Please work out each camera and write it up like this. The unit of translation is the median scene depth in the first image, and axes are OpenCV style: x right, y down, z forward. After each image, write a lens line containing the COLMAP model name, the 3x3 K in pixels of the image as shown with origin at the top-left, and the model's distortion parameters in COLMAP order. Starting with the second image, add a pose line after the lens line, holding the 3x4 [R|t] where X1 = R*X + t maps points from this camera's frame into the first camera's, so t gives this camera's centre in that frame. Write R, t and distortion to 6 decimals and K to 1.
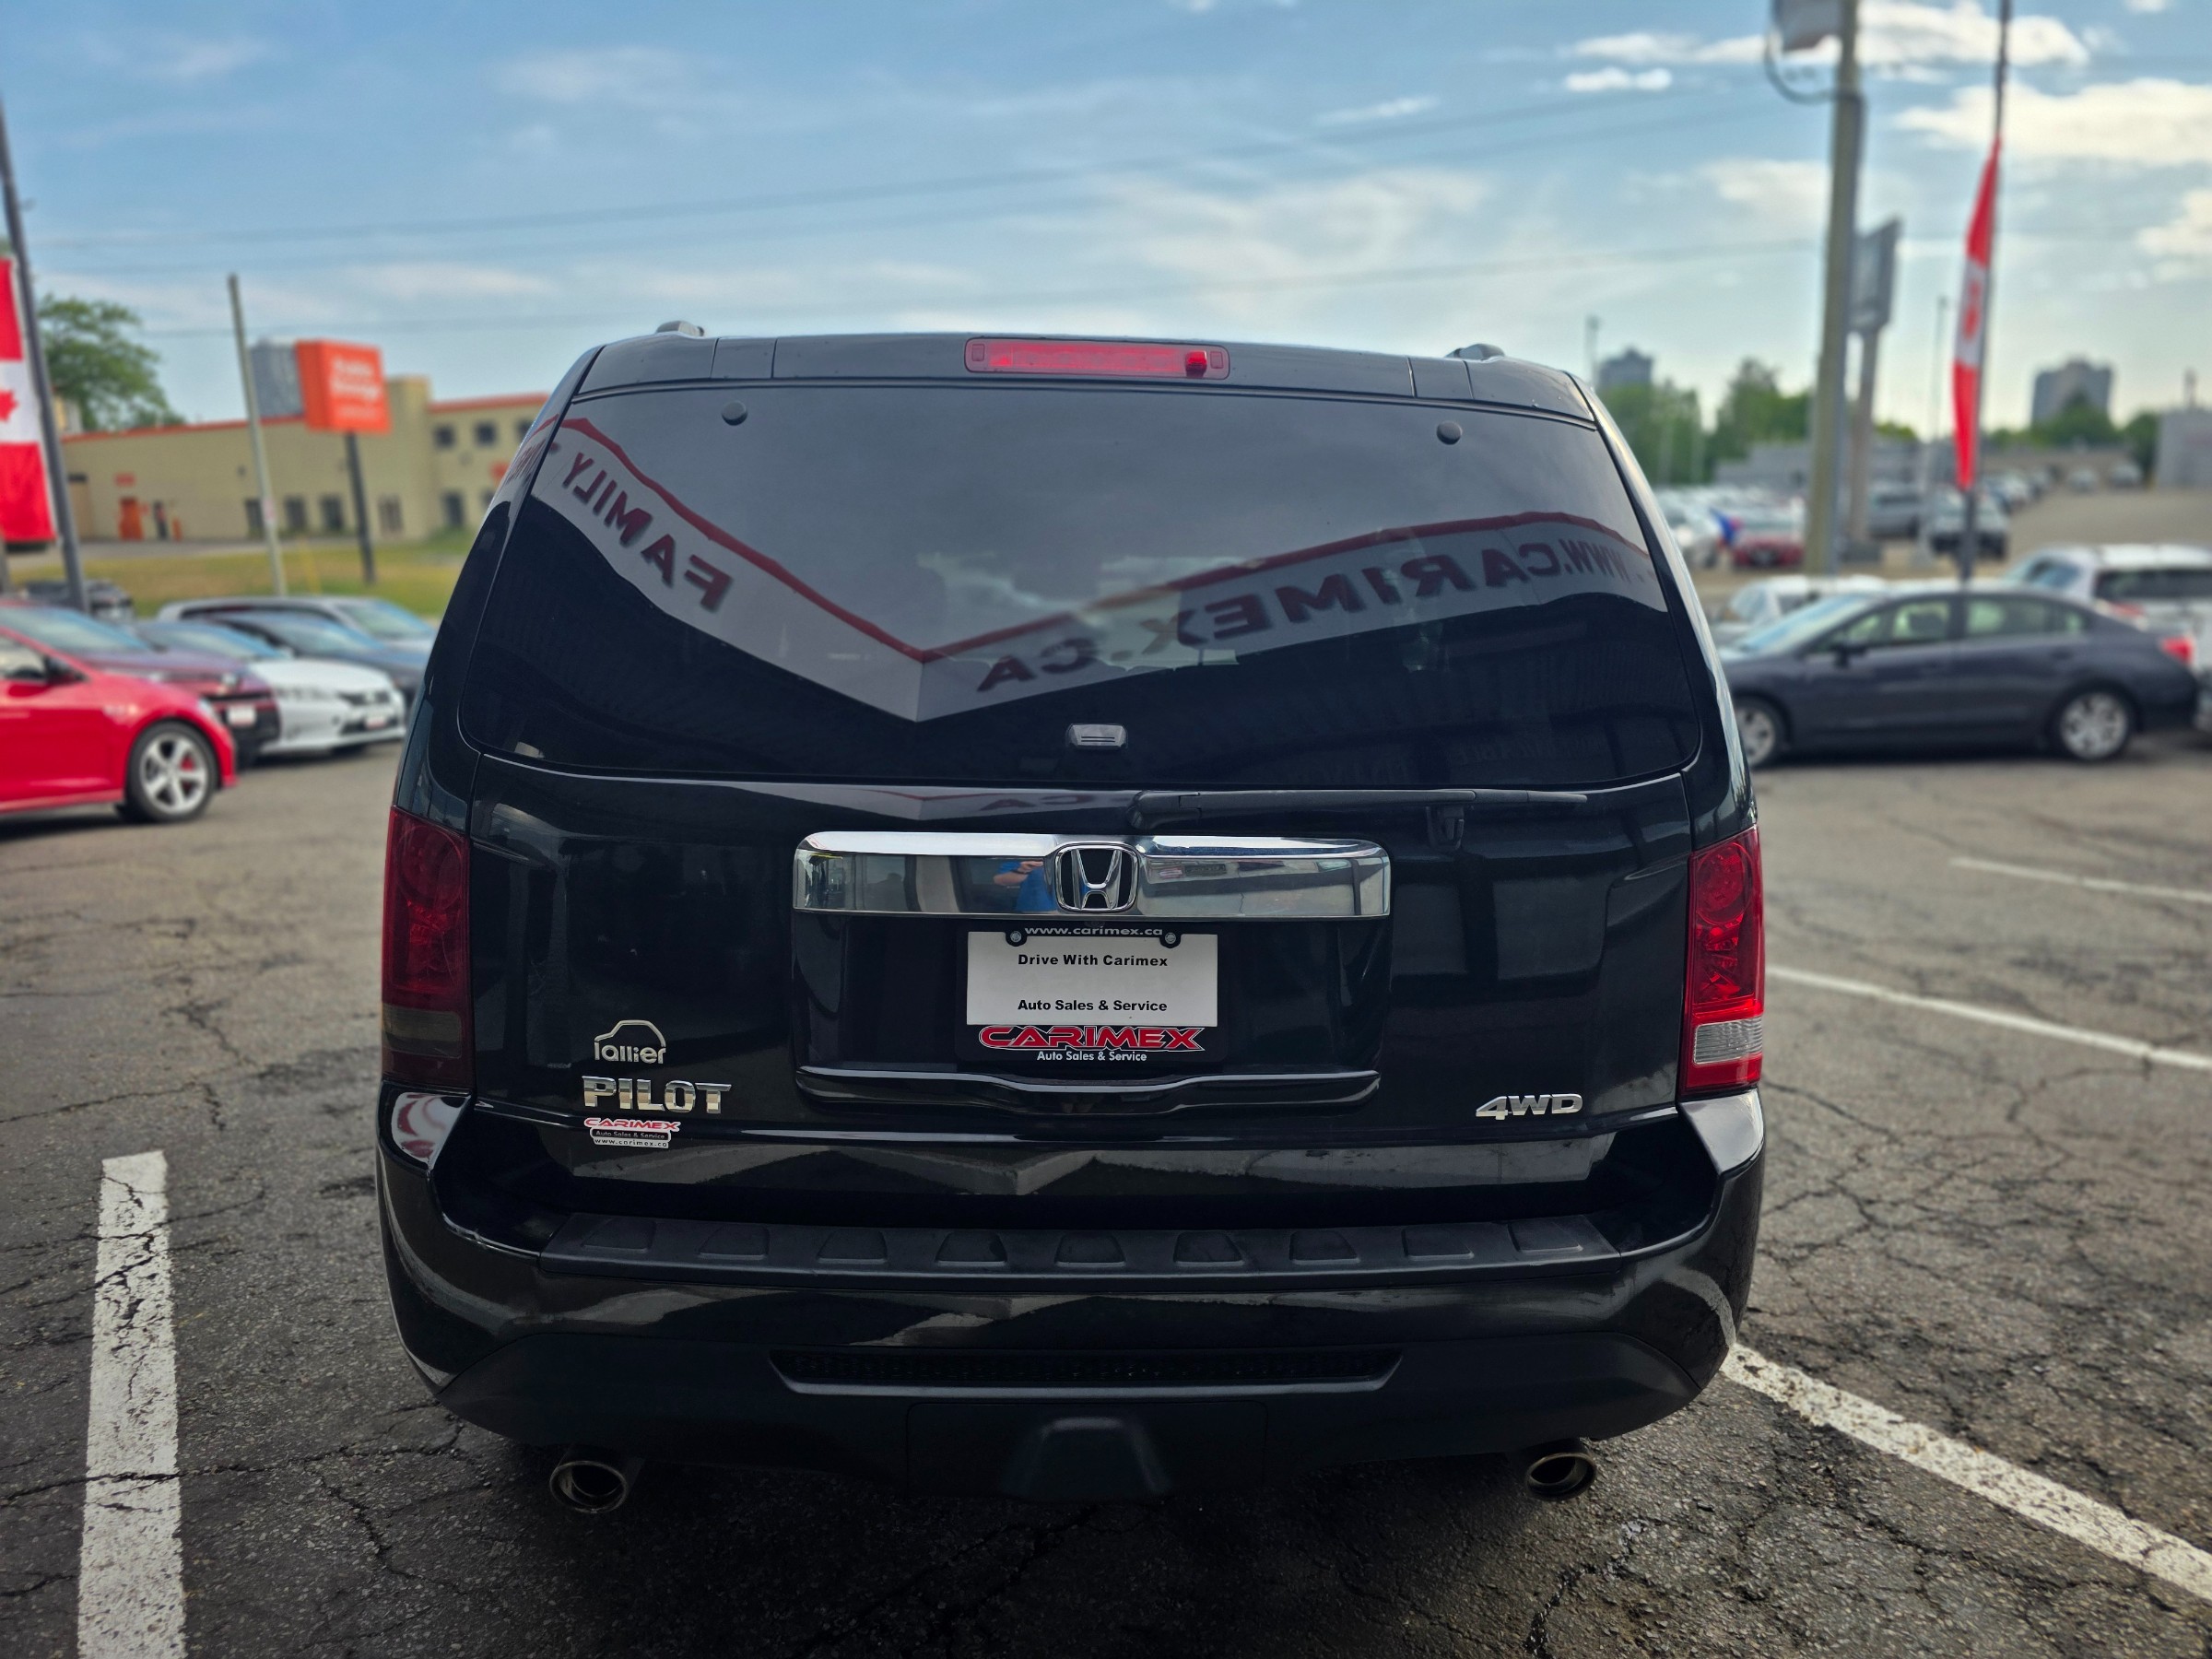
lens RADIAL K [[1522.0, 0, 1106.0], [0, 1522.0, 829.5], [0, 0, 1]] dist [0.063699, -0.060900]
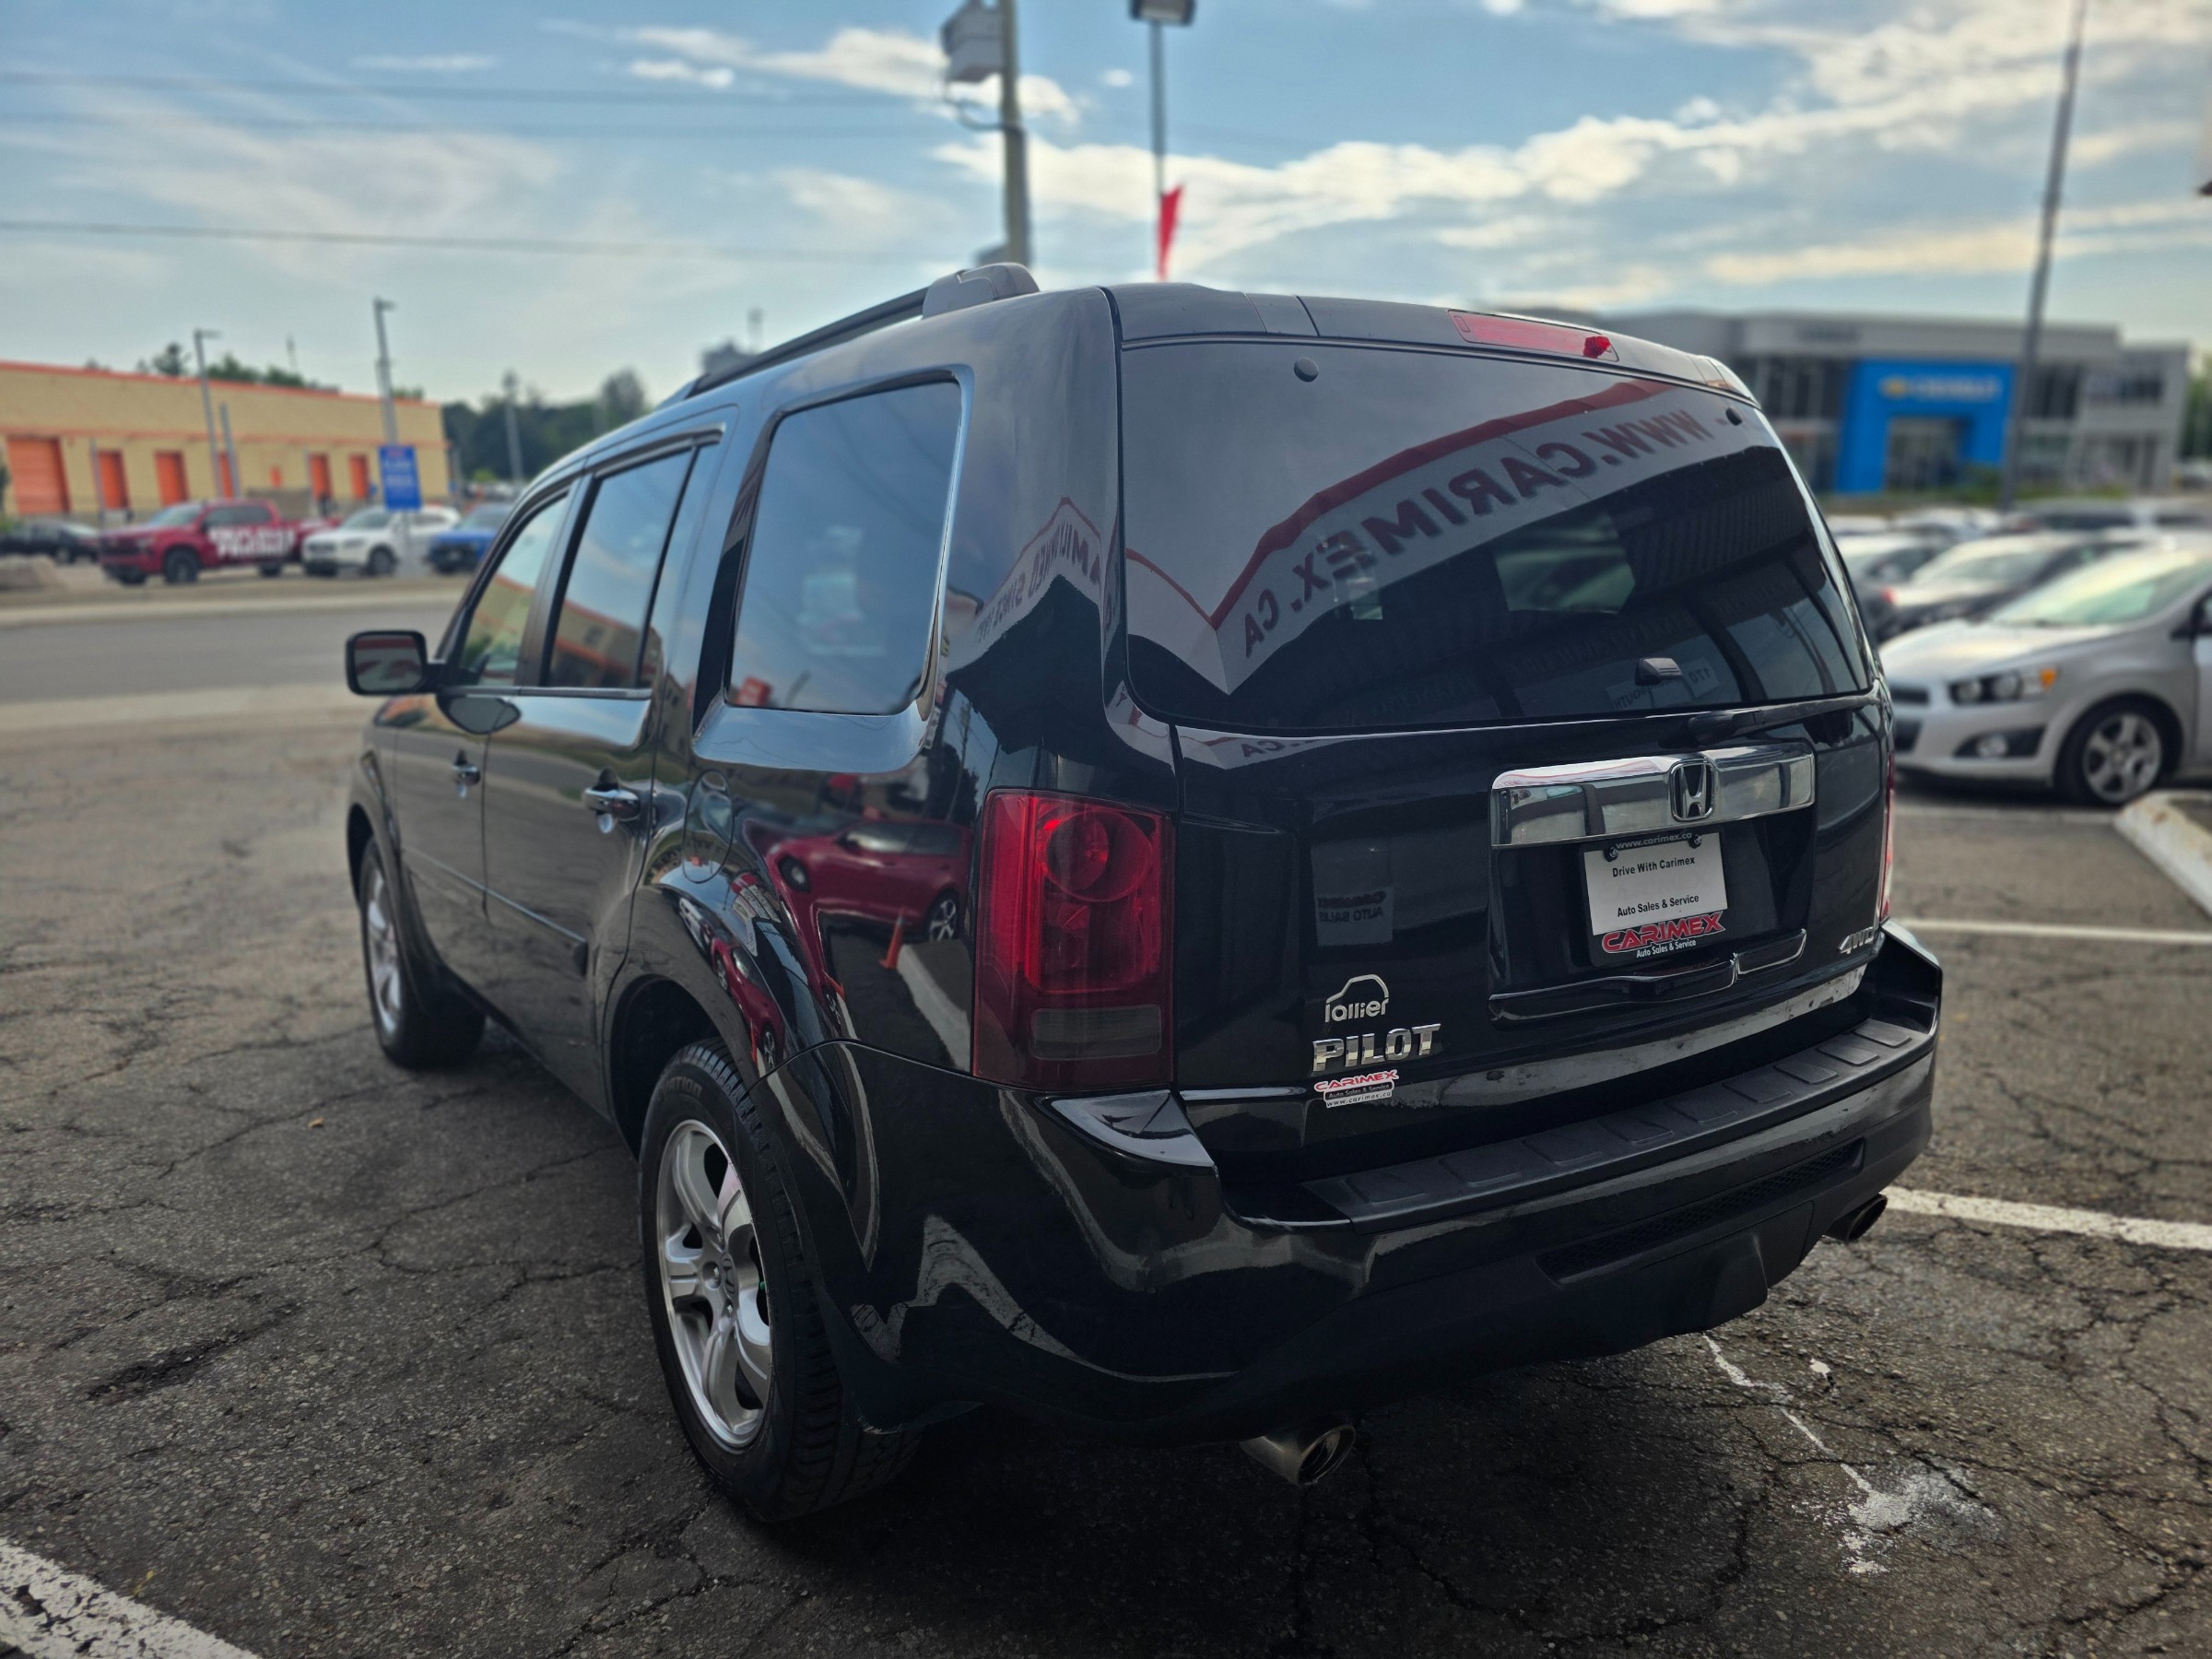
lens RADIAL K [[1523.0, 0, 1106.5], [0, 1523.0, 853.1], [0, 0, 1]] dist [0.017600, -0.006814]
pose [[0.845249, -0.109170, 0.523103, -0.955037], [0.097088, 0.993991, 0.050564, -0.022054], [-0.525479, 0.008048, 0.850768, 0.237187]]
